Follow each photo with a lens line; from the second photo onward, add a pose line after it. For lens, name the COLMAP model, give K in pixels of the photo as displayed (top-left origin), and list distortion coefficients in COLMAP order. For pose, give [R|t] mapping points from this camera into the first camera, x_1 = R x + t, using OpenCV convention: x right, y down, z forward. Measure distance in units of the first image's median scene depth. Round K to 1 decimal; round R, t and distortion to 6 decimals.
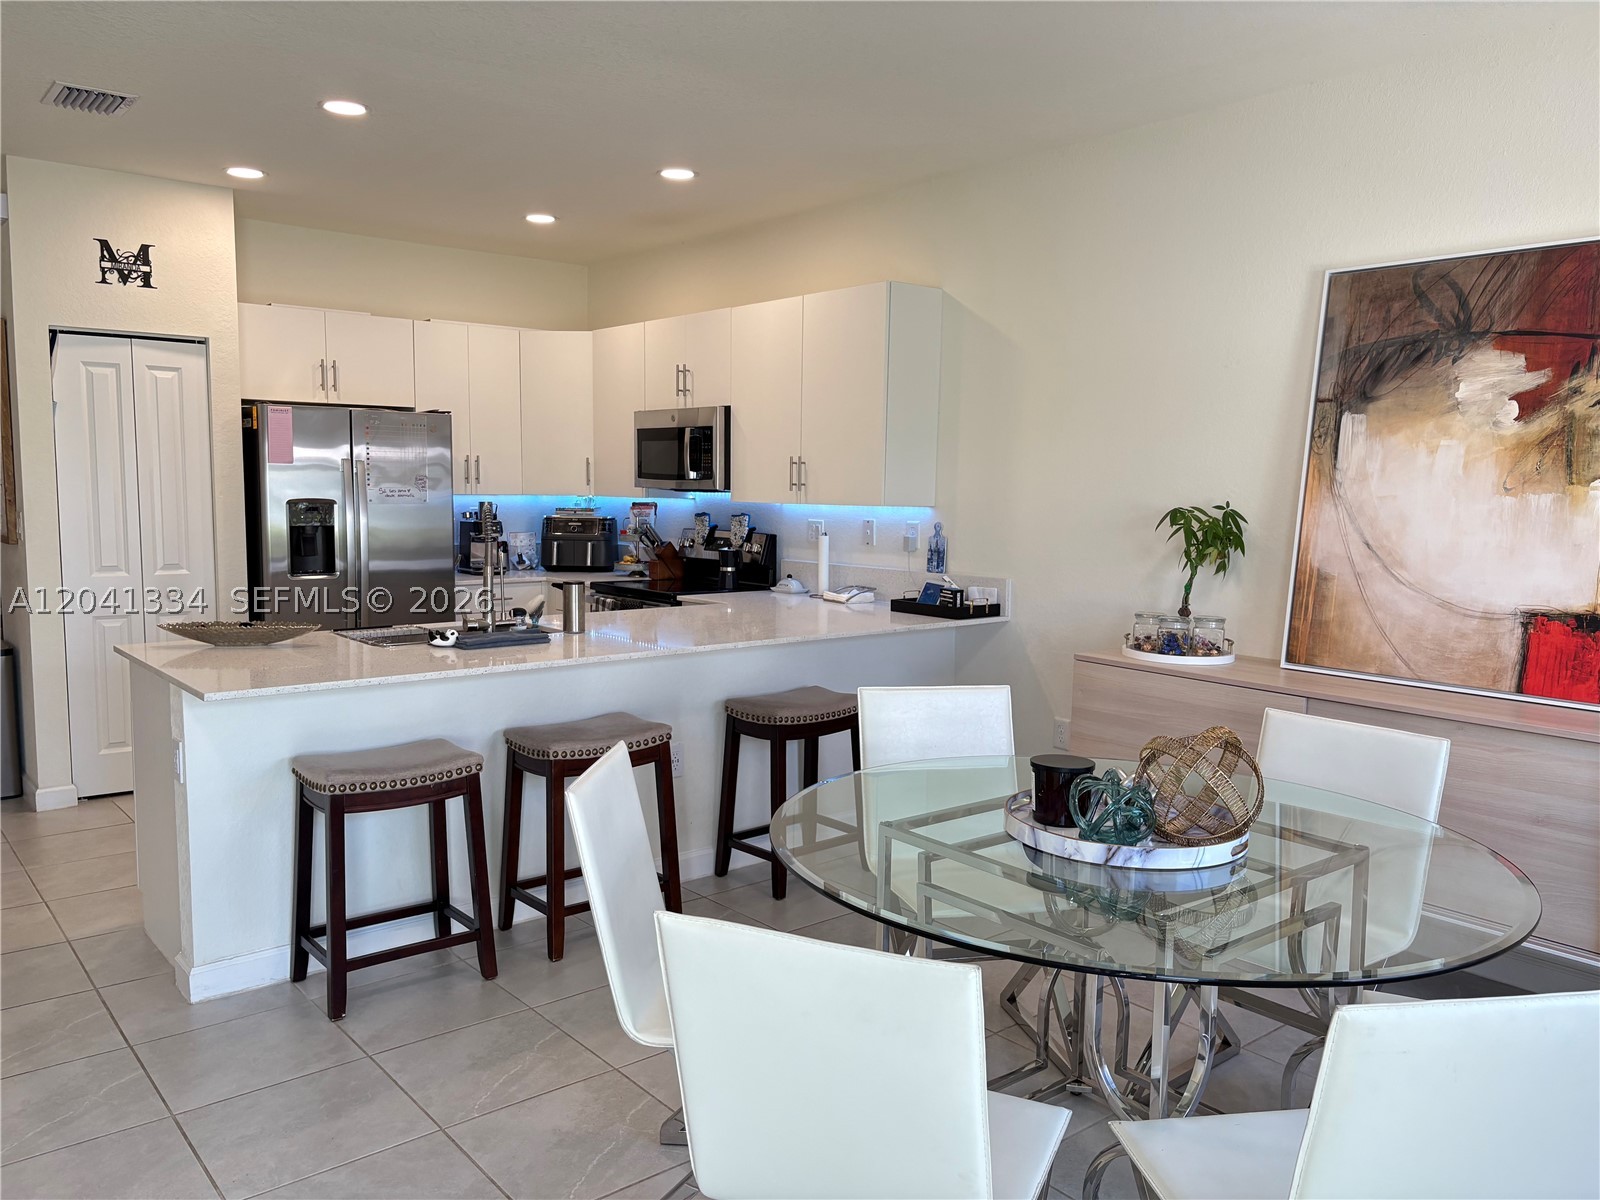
lens RADIAL K [[1208.3, 0, 799.7], [0, 1208.3, 602.5], [0, 0, 1]] dist [0.003319, -0.001670]
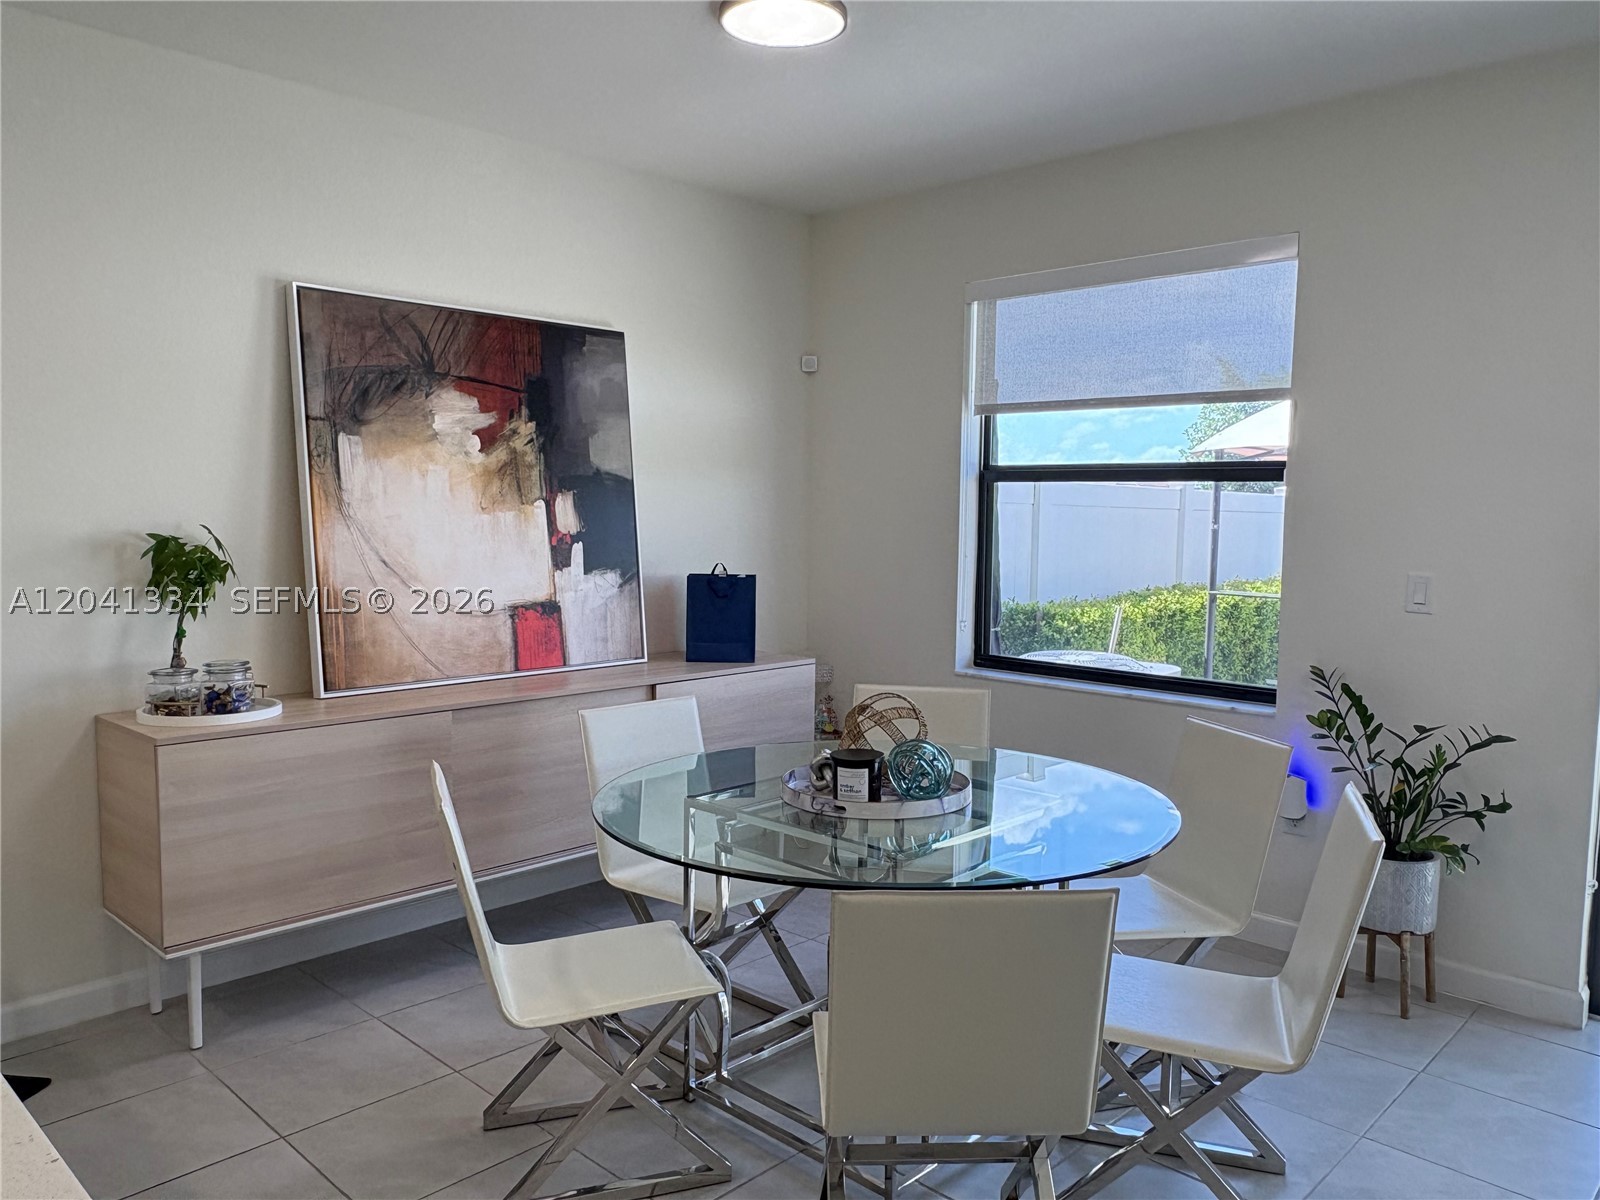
lens RADIAL K [[1164.7, 0, 801.6], [0, 1164.7, 610.4], [0, 0, 1]] dist [0.003717, -0.002928]
pose [[-0.123538, -0.097255, 0.987563, -0.594079], [0.094759, 0.989482, 0.109298, -0.086214], [-0.987805, 0.107083, -0.113023, 0.793059]]
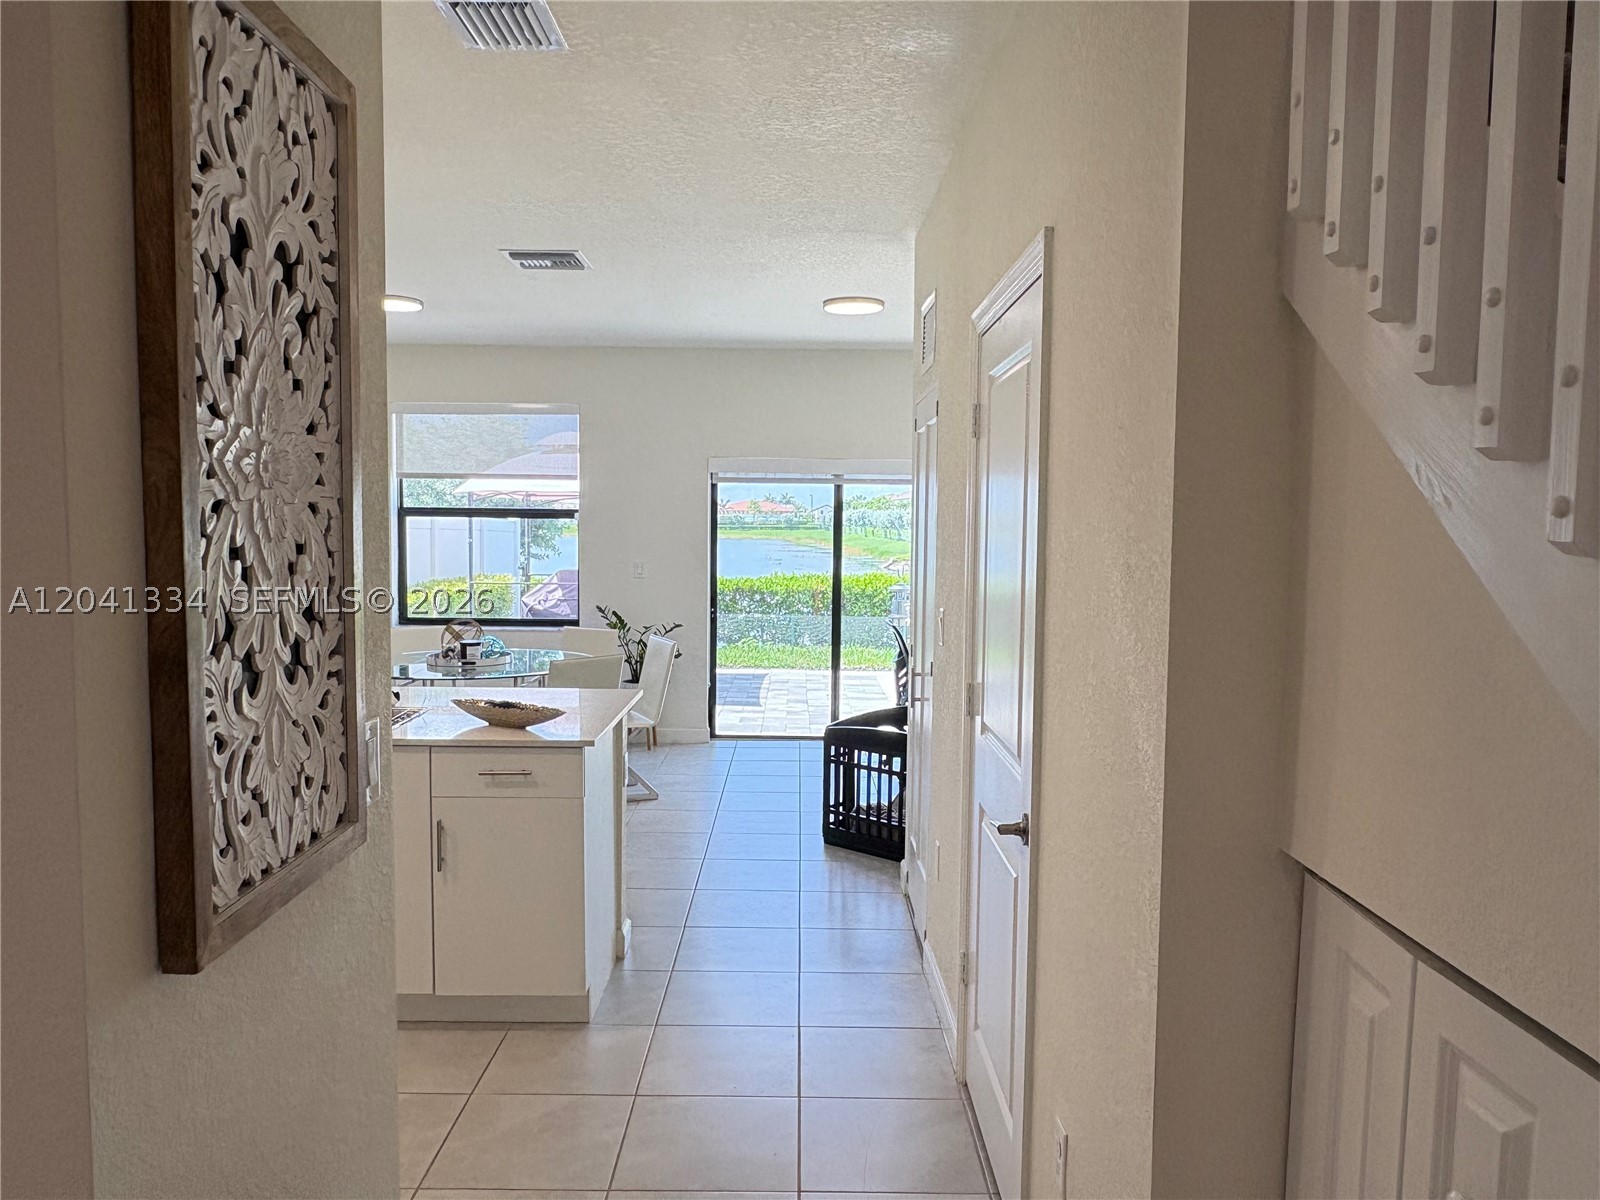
lens RADIAL K [[1164.7, 0, 800.2], [0, 1164.7, 603.7], [0, 0, 1]] dist [0.003717, -0.002928]
pose [[-0.776252, -0.059157, 0.627641, -1.569439], [0.054230, 0.985631, 0.159970, -0.262555], [-0.628086, 0.158214, -0.761890, 1.962685]]
